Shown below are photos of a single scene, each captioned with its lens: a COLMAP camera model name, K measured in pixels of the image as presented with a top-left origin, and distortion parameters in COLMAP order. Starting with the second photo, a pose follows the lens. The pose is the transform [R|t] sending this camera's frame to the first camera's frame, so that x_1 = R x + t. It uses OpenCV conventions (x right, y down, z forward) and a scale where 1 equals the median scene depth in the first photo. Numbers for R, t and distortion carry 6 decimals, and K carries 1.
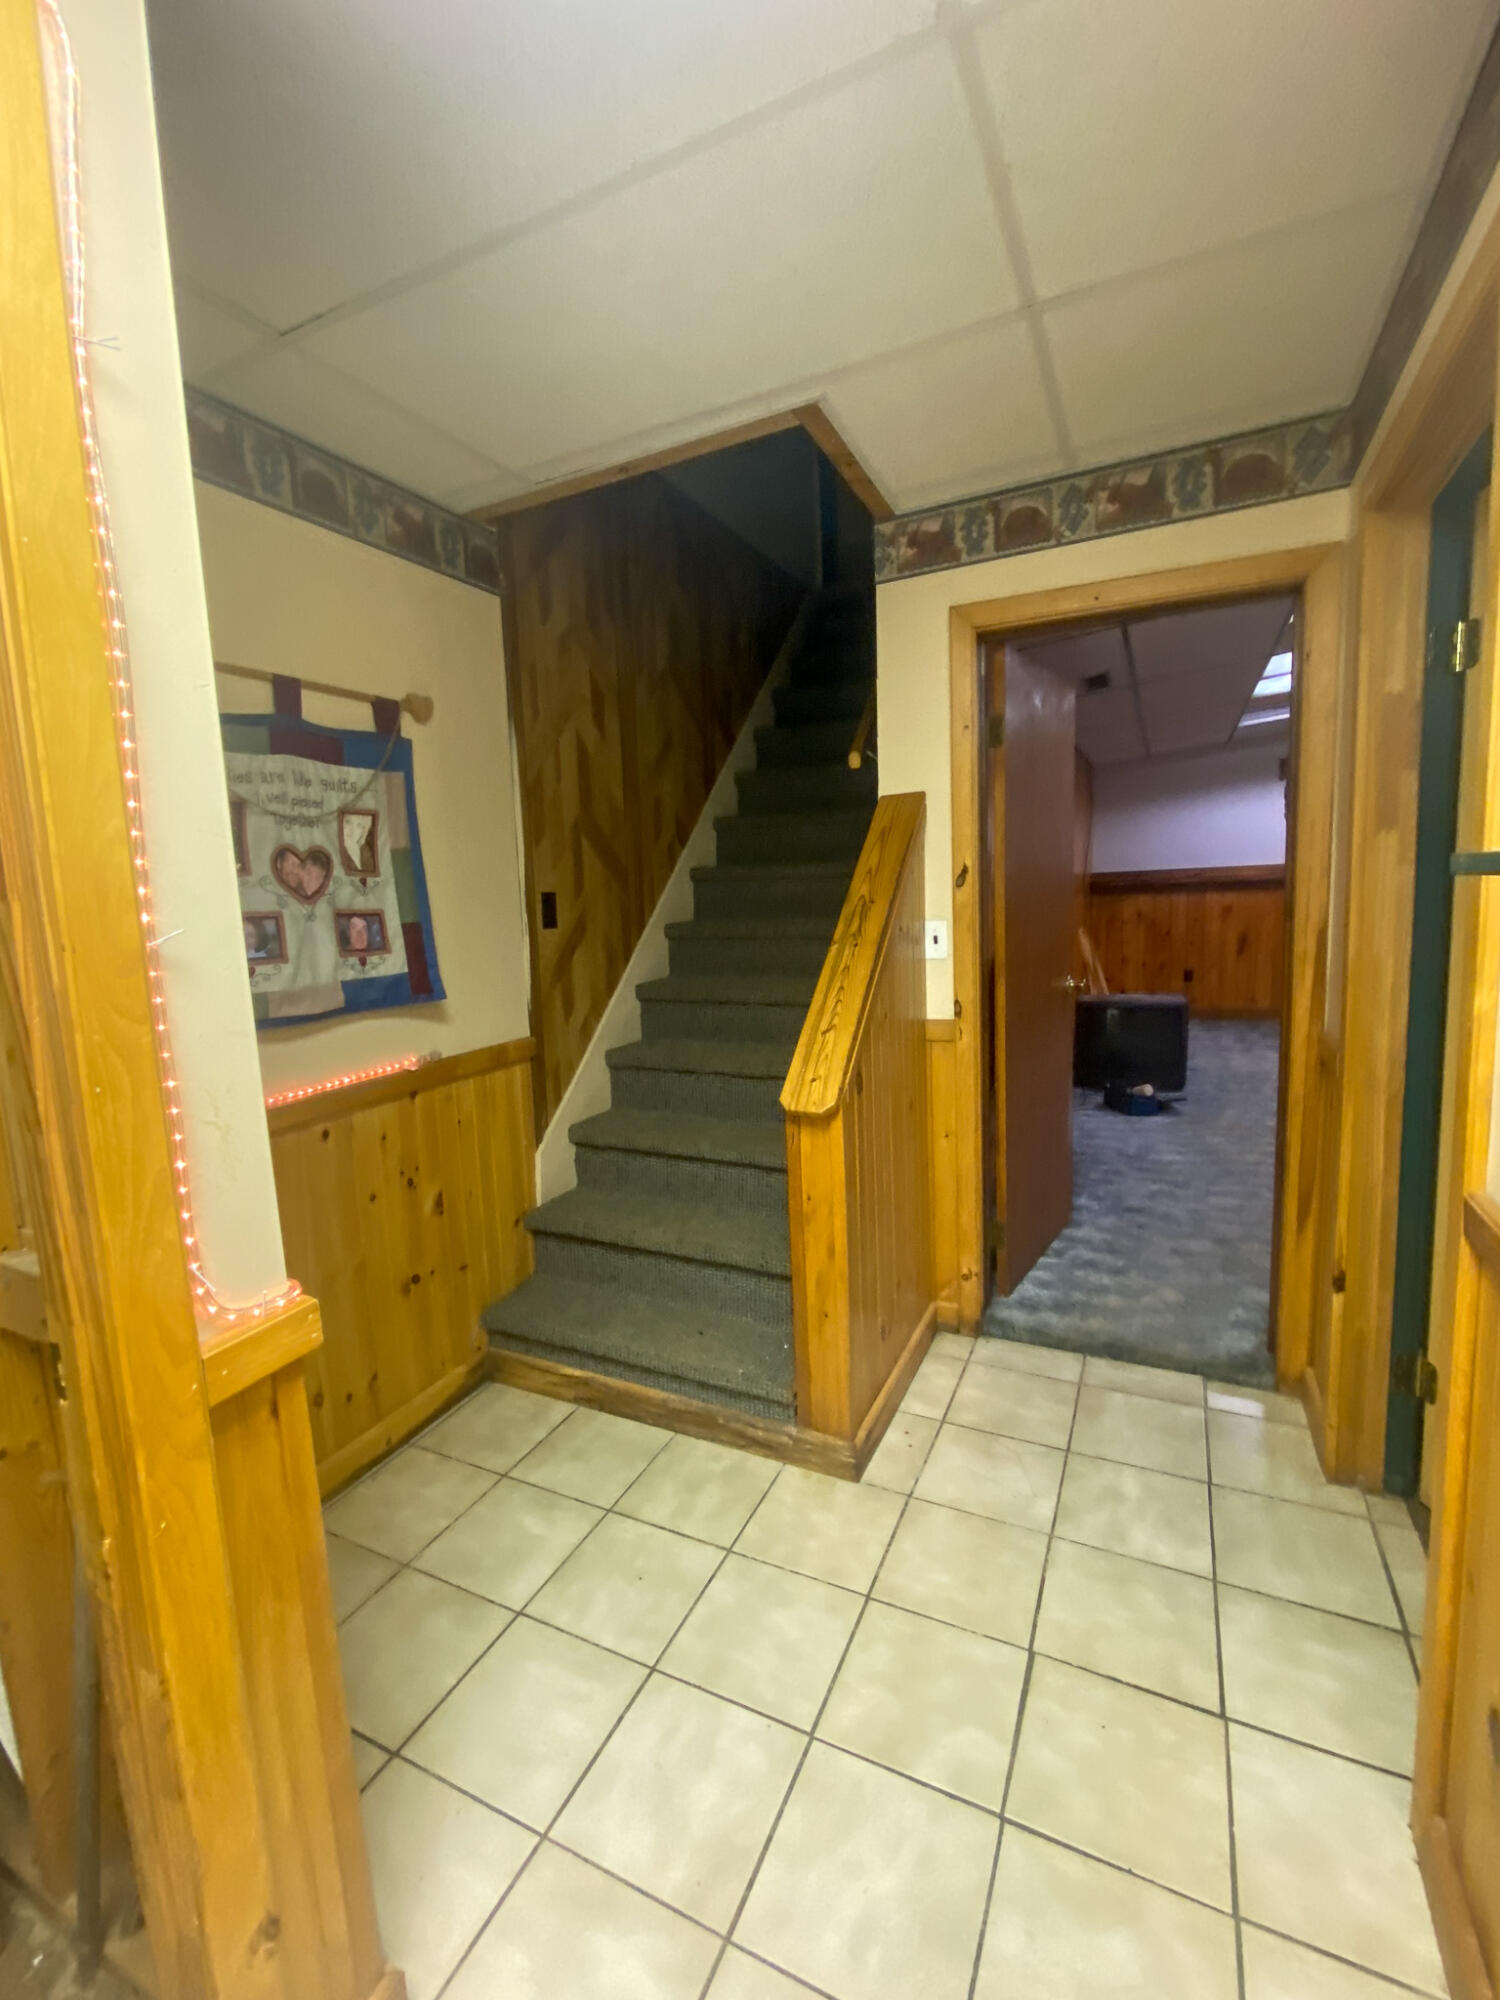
lens RADIAL K [[862.1, 0, 745.8], [0, 862.1, 993.4], [0, 0, 1]] dist [0.005439, -0.000217]
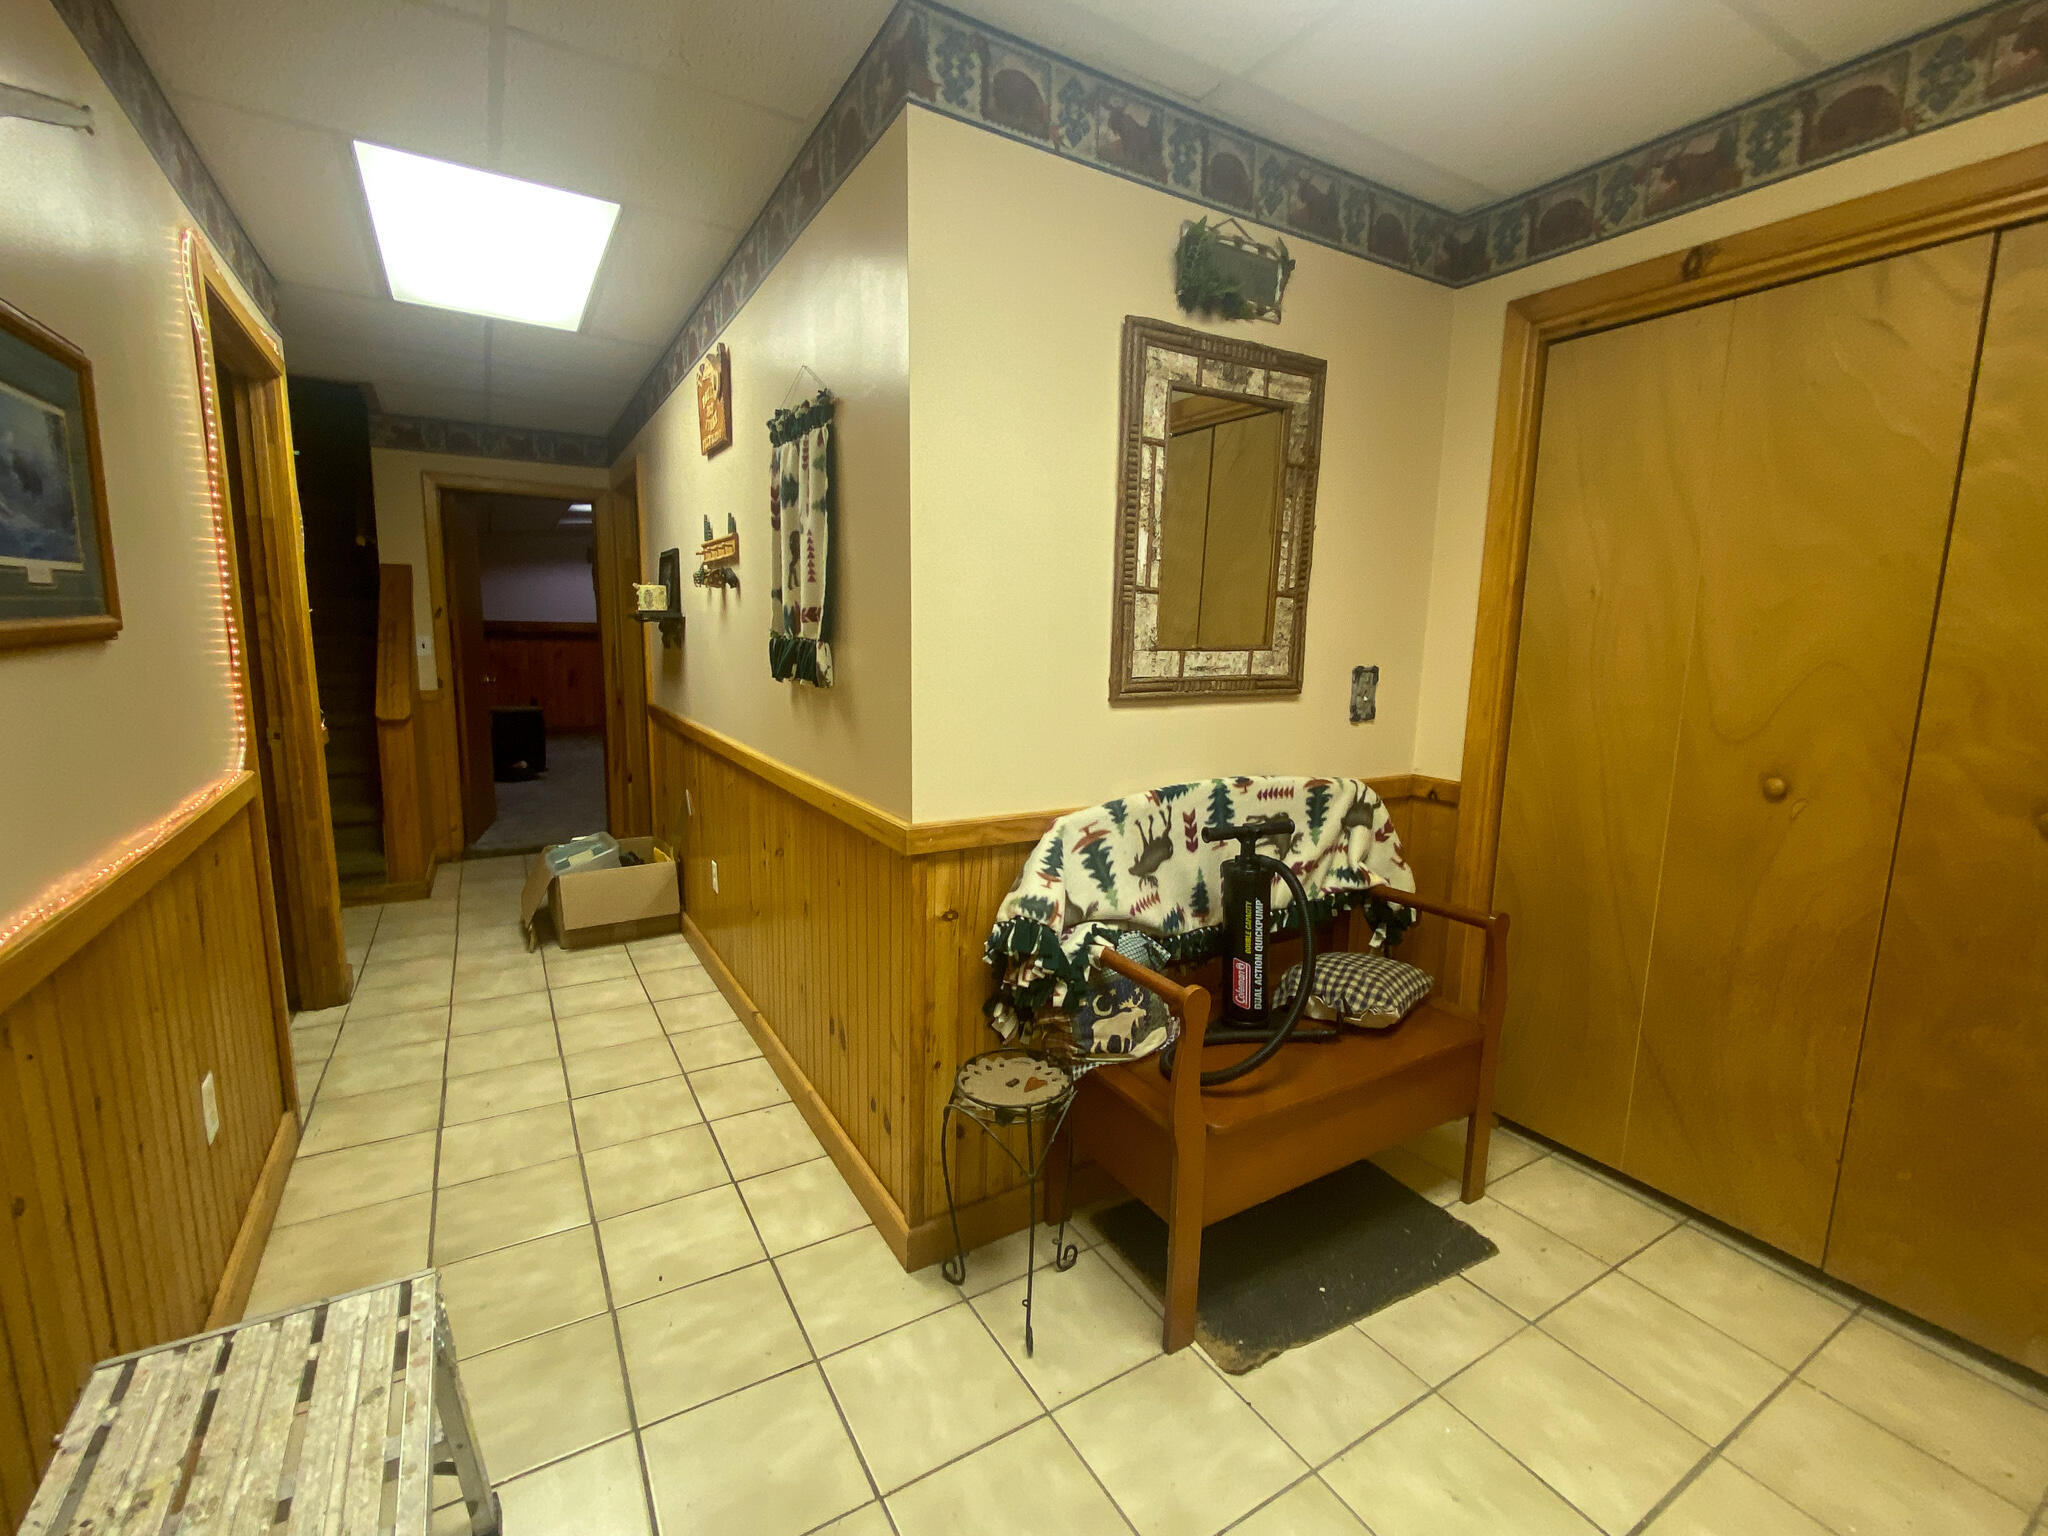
lens RADIAL K [[882.8, 0, 1016.9], [0, 882.8, 770.6], [0, 0, 1]] dist [0.005439, -0.000217]
pose [[0.544075, -0.072948, 0.835859, -0.693333], [0.058945, 0.997075, 0.048649, 0.187238], [-0.836963, 0.022801, 0.546784, -1.099302]]
